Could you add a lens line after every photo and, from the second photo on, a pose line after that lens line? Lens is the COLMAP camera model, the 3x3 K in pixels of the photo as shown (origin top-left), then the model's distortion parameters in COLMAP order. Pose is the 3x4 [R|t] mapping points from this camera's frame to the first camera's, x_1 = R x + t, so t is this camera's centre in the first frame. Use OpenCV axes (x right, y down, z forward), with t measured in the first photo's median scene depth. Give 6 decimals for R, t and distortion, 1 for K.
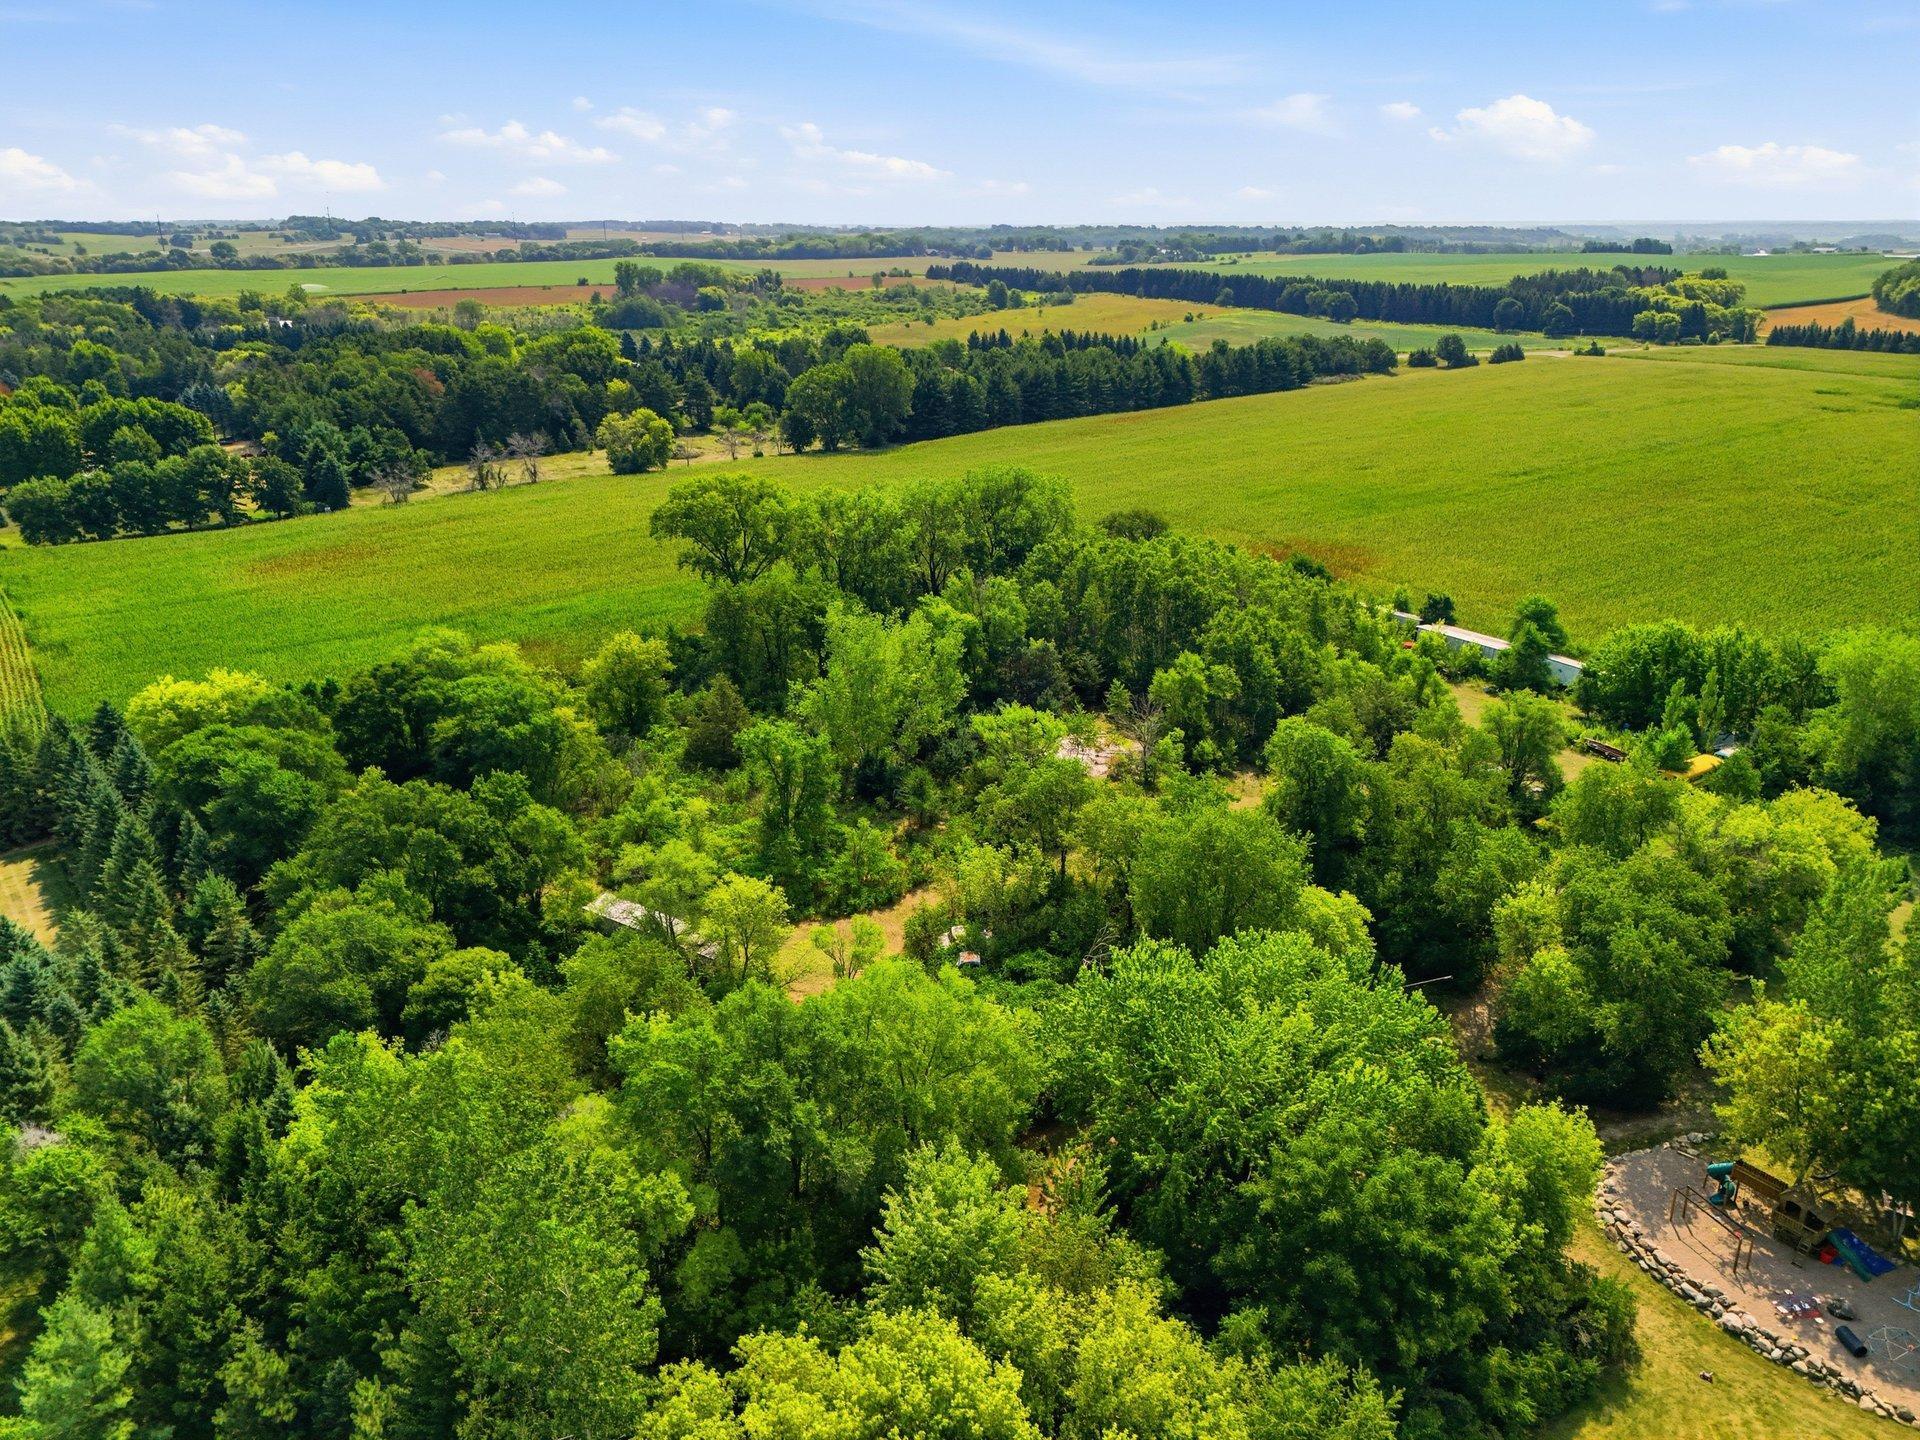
lens RADIAL K [[1405.9, 0, 963.5], [0, 1405.9, 733.6], [0, 0, 1]] dist [0.066153, -0.057337]
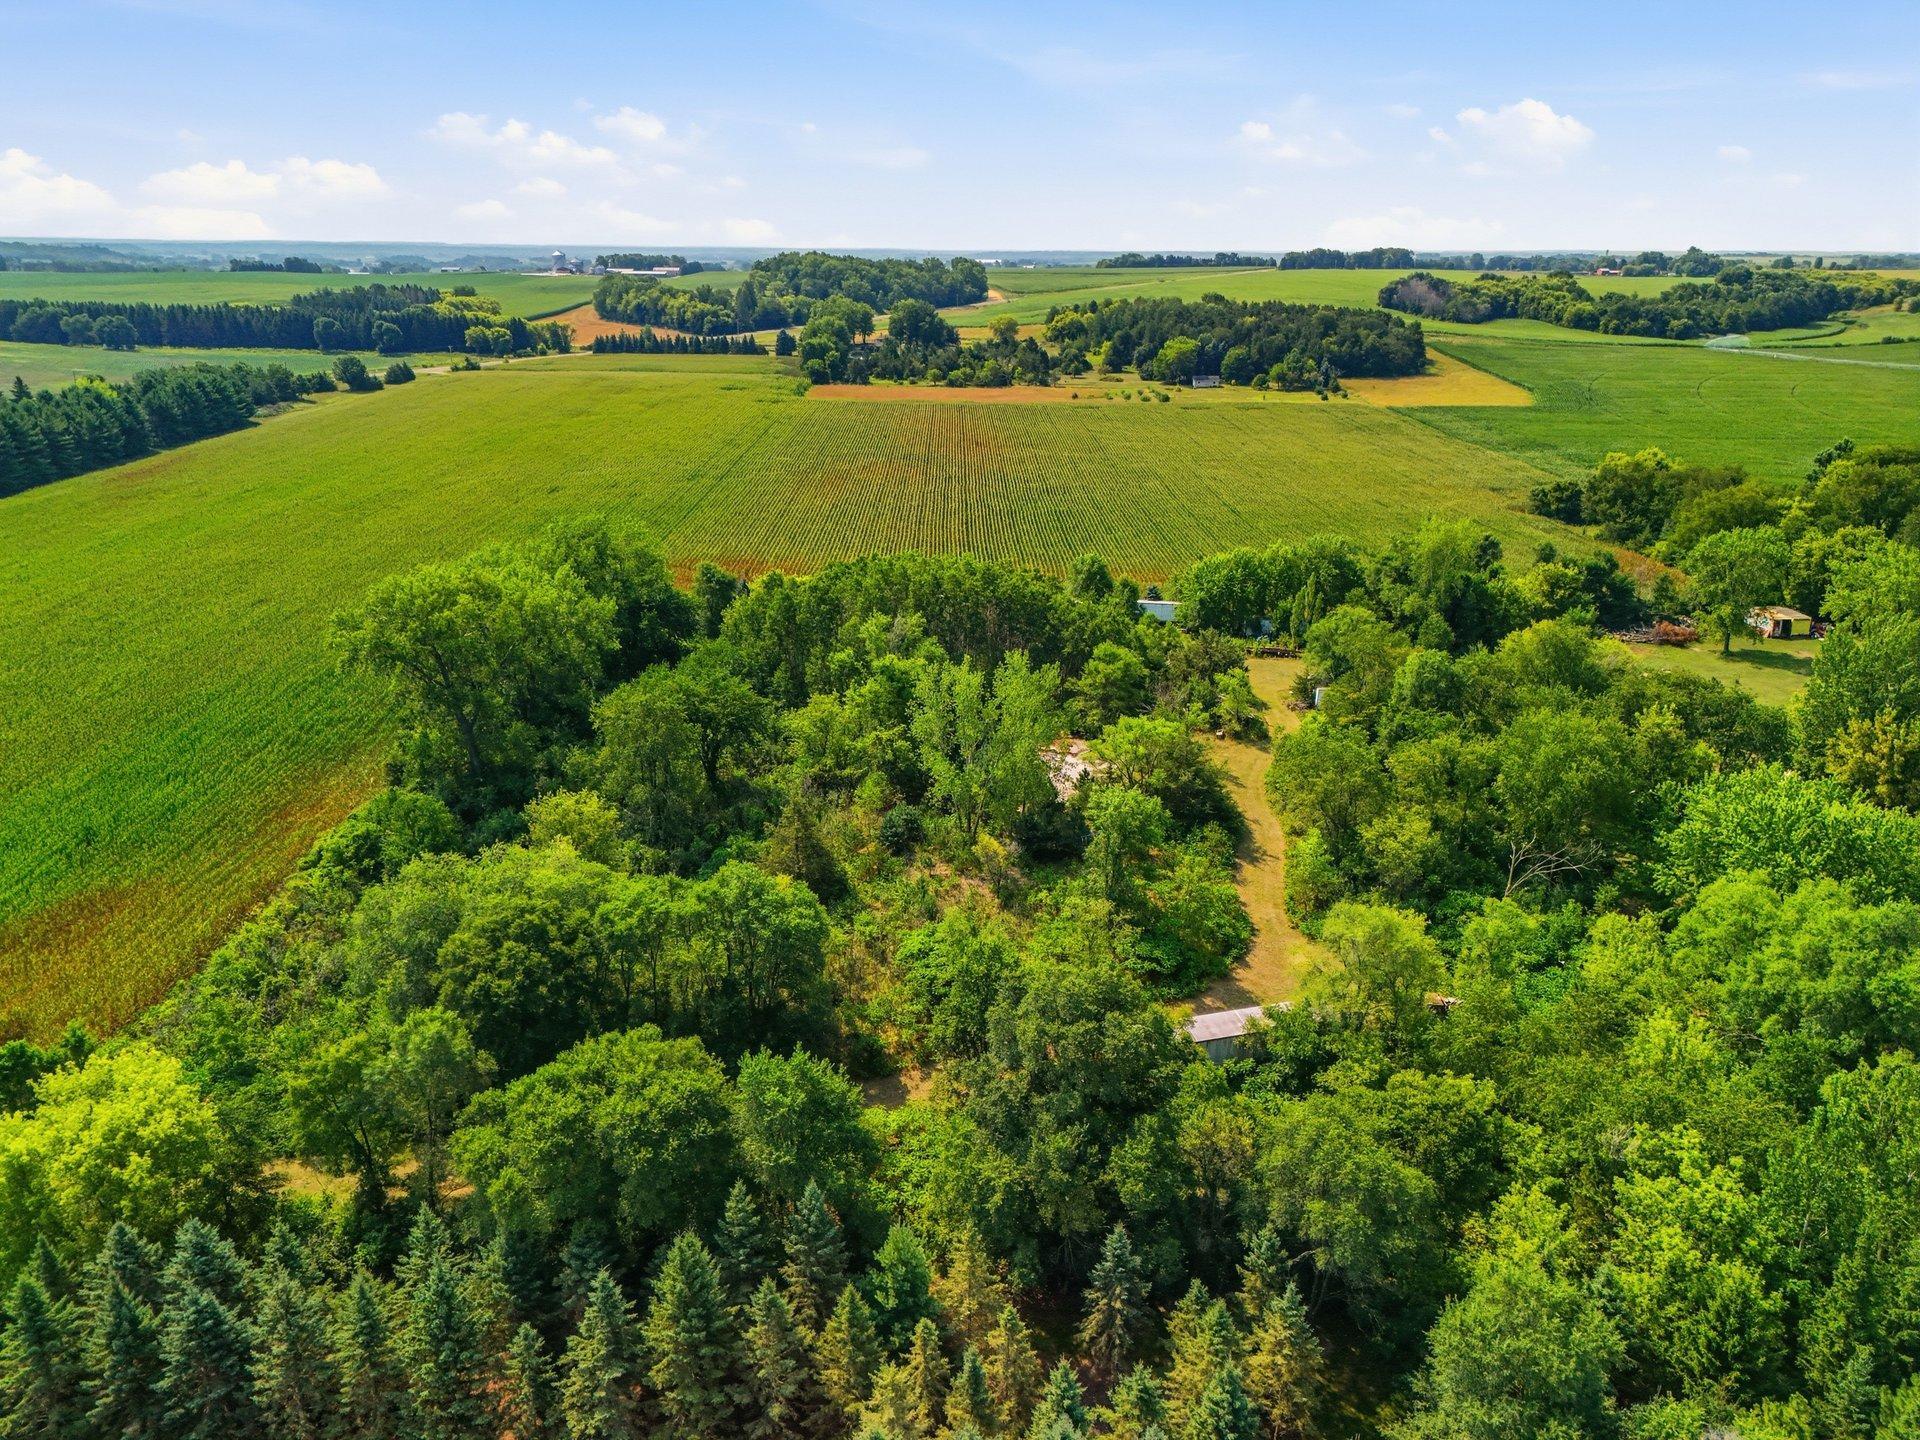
lens RADIAL K [[1405.9, 0, 972.1], [0, 1405.9, 712.9], [0, 0, 1]] dist [0.066153, -0.057337]
pose [[0.605184, -0.249009, 0.756140, -0.735317], [0.266721, 0.958347, 0.102127, -0.147347], [-0.750075, 0.139873, 0.646392, 0.398574]]
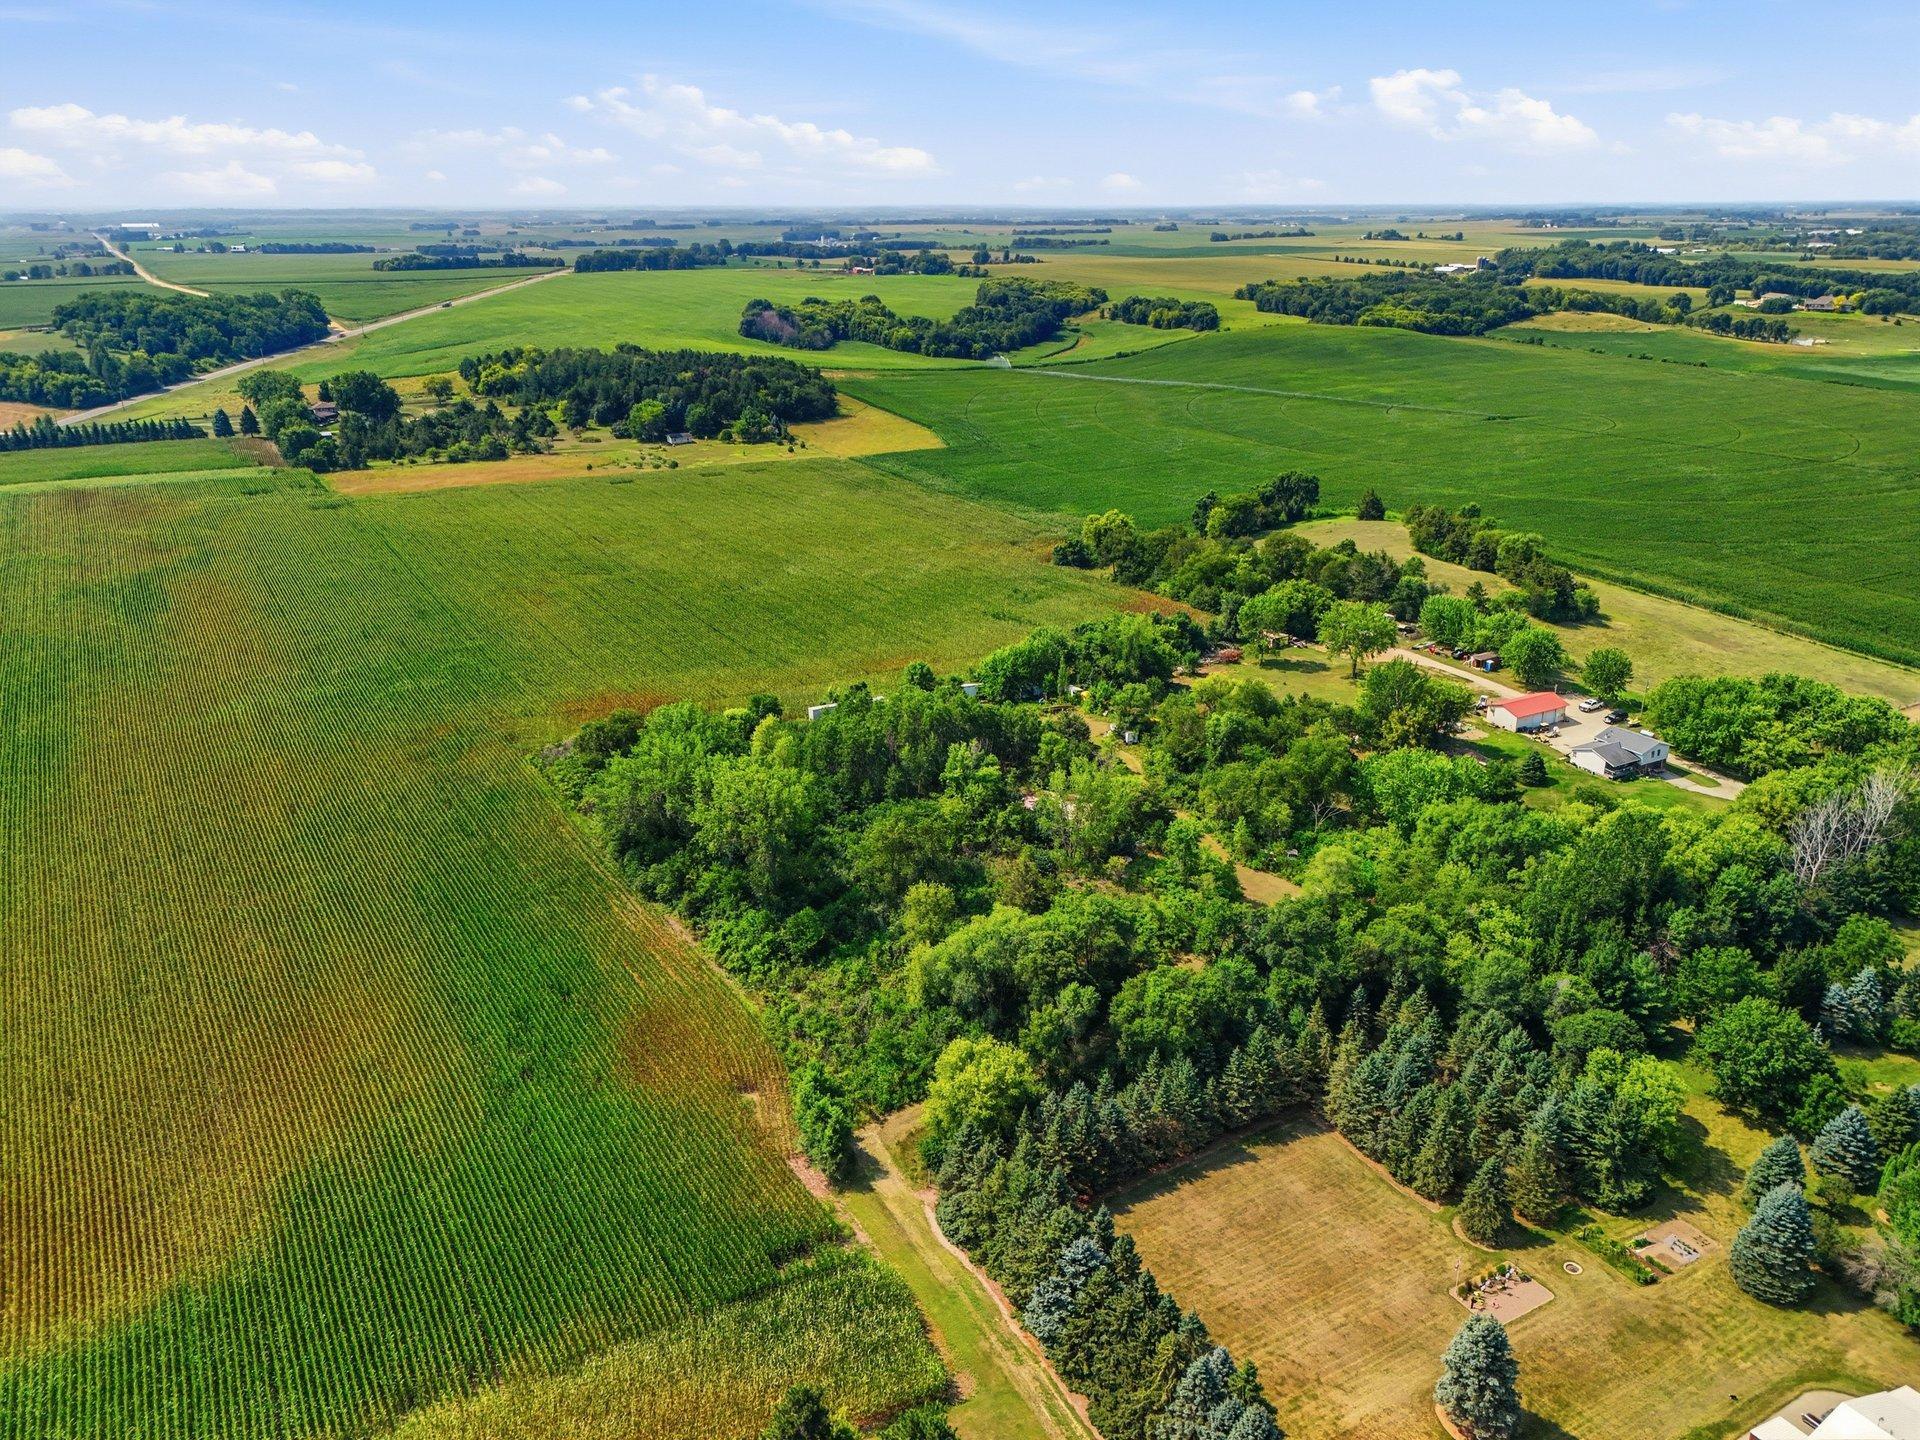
lens RADIAL K [[1405.9, 0, 958.6], [0, 1405.9, 714.7], [0, 0, 1]] dist [0.066153, -0.057337]
pose [[0.131794, -0.340876, 0.930824, -1.588141], [0.340039, 0.897586, 0.280558, -0.646699], [-0.931131, 0.279540, 0.234208, 0.679828]]
